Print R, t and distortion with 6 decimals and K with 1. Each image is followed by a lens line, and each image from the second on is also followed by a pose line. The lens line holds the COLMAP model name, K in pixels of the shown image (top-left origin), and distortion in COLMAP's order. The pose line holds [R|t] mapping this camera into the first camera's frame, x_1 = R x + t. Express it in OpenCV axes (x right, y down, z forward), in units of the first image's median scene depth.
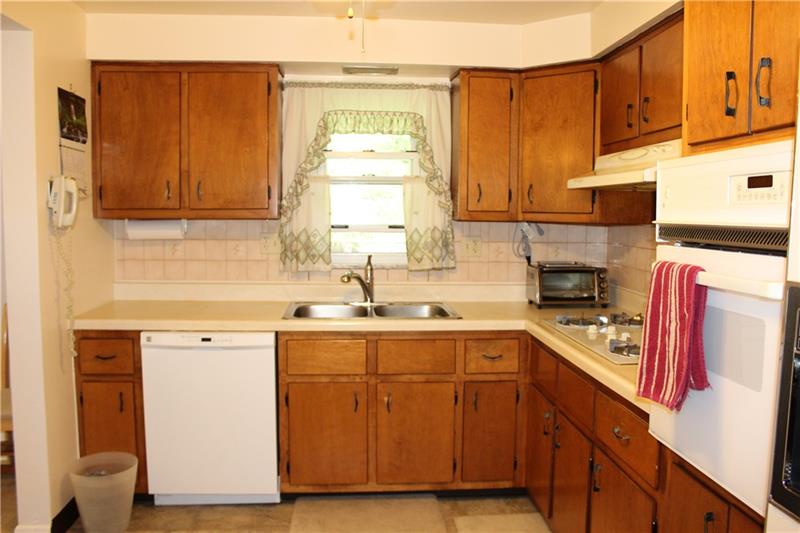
lens RADIAL K [[667.4, 0, 400.4], [0, 667.4, 269.2], [0, 0, 1]] dist [-0.138133, 0.081141]
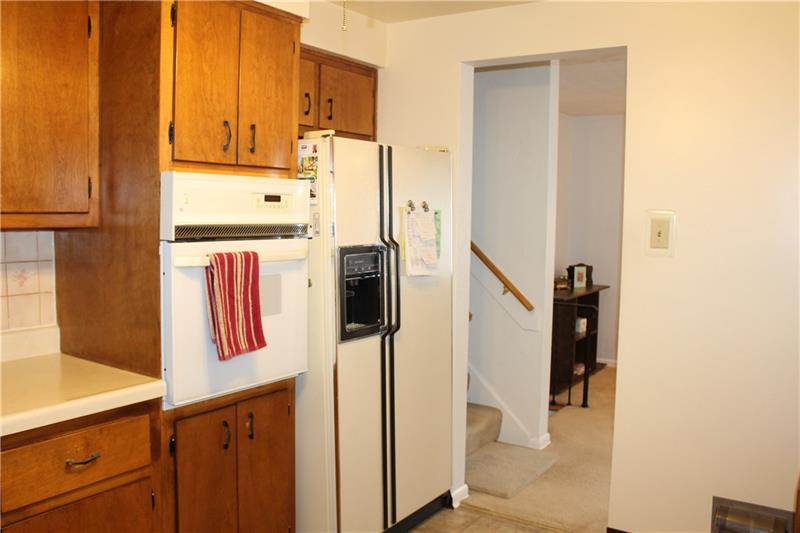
lens RADIAL K [[667.4, 0, 400.4], [0, 667.4, 265.4], [0, 0, 1]] dist [-0.138133, 0.081141]
pose [[-0.770069, -0.065119, 0.634628, -0.809256], [0.031038, 0.989775, 0.139222, -0.179434], [-0.637205, 0.126908, -0.760174, 1.993043]]
